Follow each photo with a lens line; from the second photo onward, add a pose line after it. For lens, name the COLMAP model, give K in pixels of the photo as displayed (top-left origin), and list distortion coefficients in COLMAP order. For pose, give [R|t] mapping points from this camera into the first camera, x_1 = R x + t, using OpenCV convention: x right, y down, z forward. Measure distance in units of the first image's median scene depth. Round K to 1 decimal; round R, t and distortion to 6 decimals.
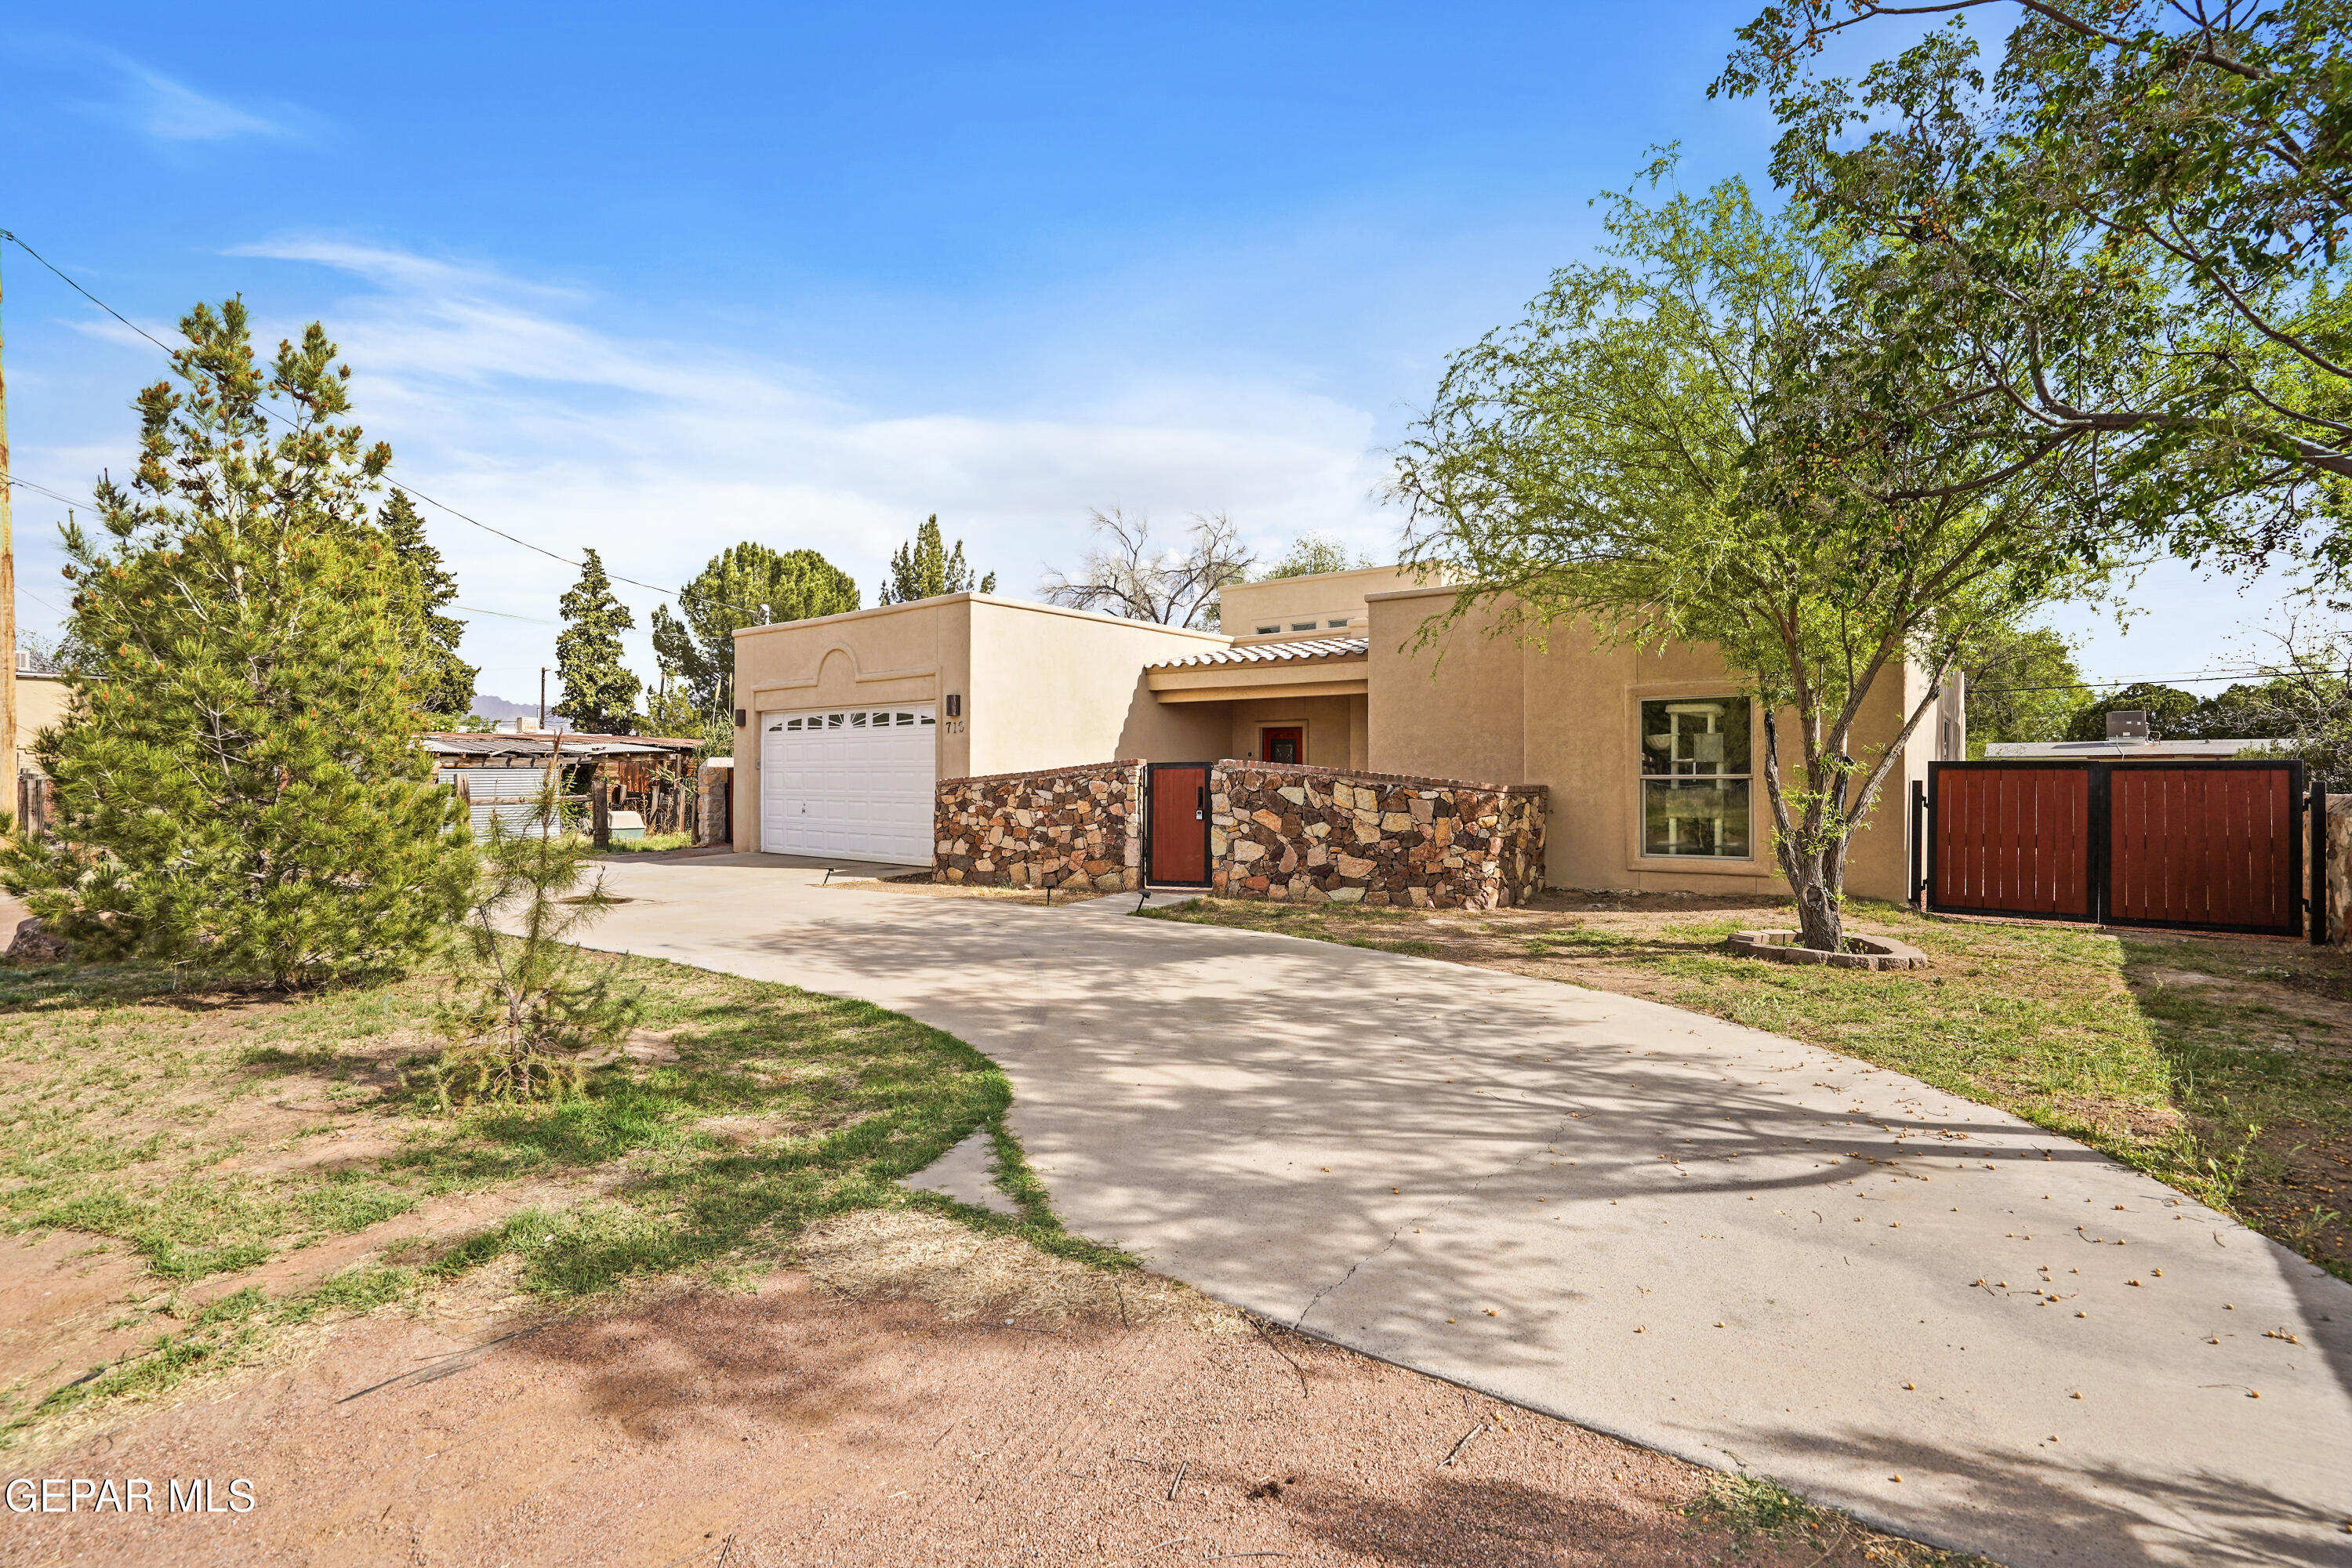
lens RADIAL K [[1111.0, 0, 1157.6], [0, 1111.0, 774.3], [0, 0, 1]] dist [-0.064388, 0.026095]
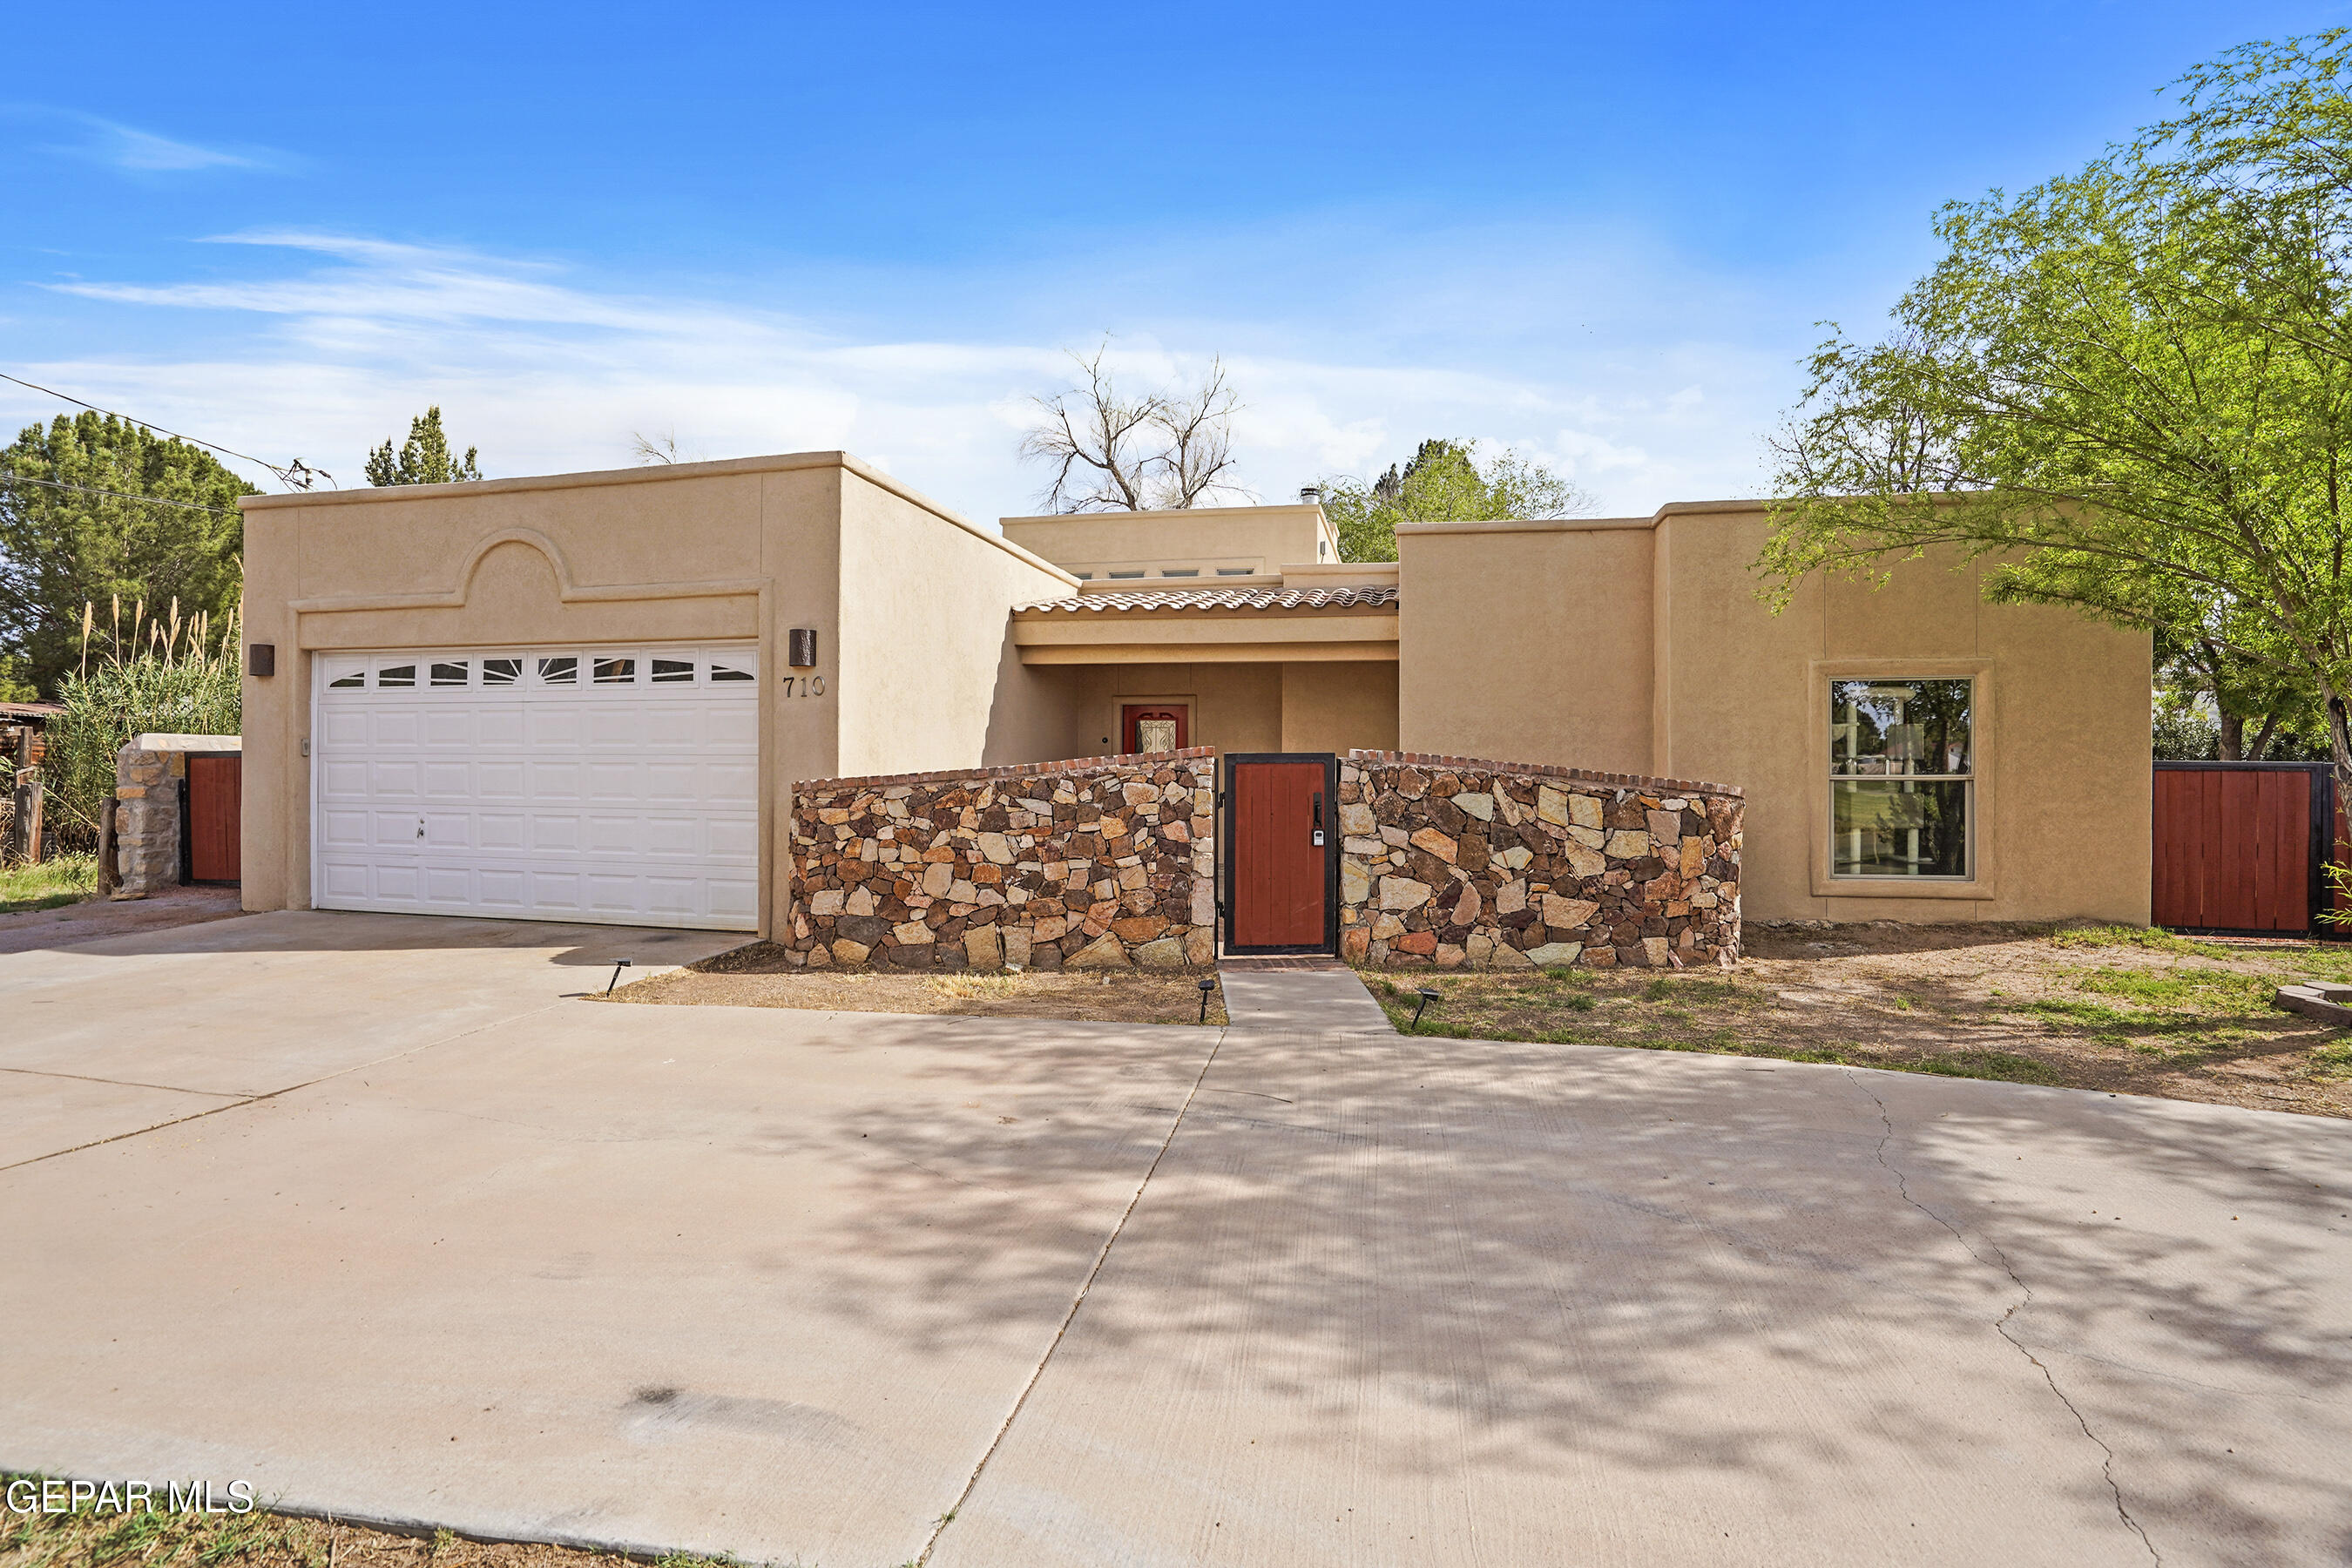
lens RADIAL K [[1111.0, 0, 1157.6], [0, 1111.0, 774.3], [0, 0, 1]] dist [-0.064388, 0.026095]
pose [[0.894937, -0.000049, 0.446192, -0.305720], [-0.005232, 0.999930, 0.010604, -0.005028], [-0.446161, -0.011824, 0.894875, 0.461945]]
